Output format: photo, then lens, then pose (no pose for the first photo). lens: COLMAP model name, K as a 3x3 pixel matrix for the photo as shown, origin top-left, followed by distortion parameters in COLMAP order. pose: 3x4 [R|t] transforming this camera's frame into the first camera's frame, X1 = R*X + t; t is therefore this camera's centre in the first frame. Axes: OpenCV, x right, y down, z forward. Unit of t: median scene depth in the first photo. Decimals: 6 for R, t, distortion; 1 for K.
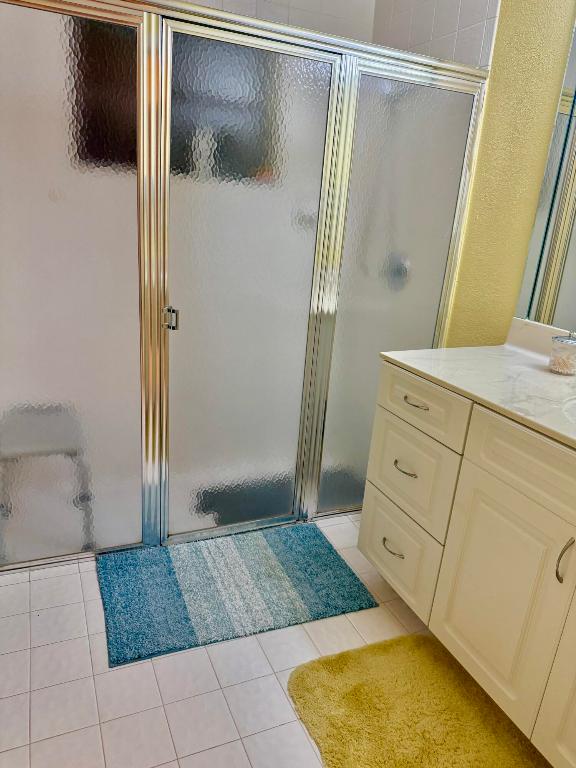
lens RADIAL K [[545.5, 0, 283.8], [0, 545.5, 383.5], [0, 0, 1]] dist [0.007444, 0.002383]
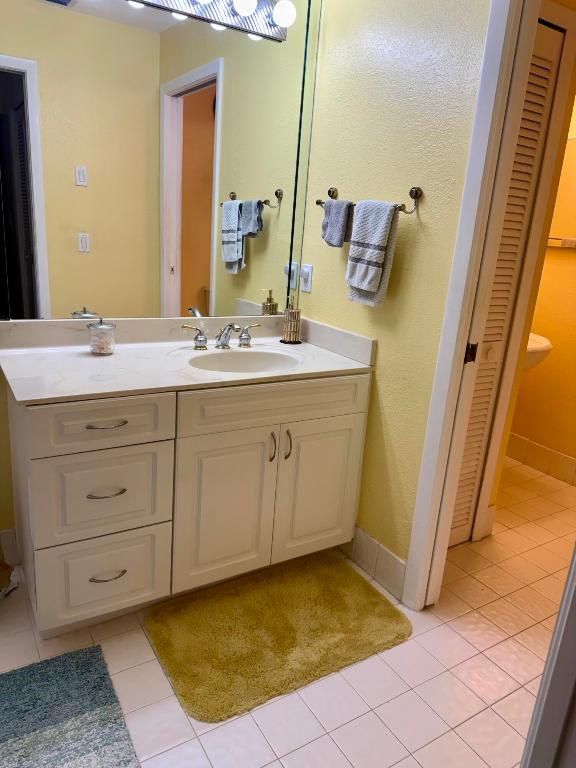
lens RADIAL K [[545.5, 0, 285.1], [0, 545.5, 386.2], [0, 0, 1]] dist [0.007444, 0.002383]
pose [[-0.130060, -0.349866, 0.927727, -0.660832], [0.219902, 0.902194, 0.371066, -0.310257], [-0.966813, 0.252270, -0.040403, 0.701605]]
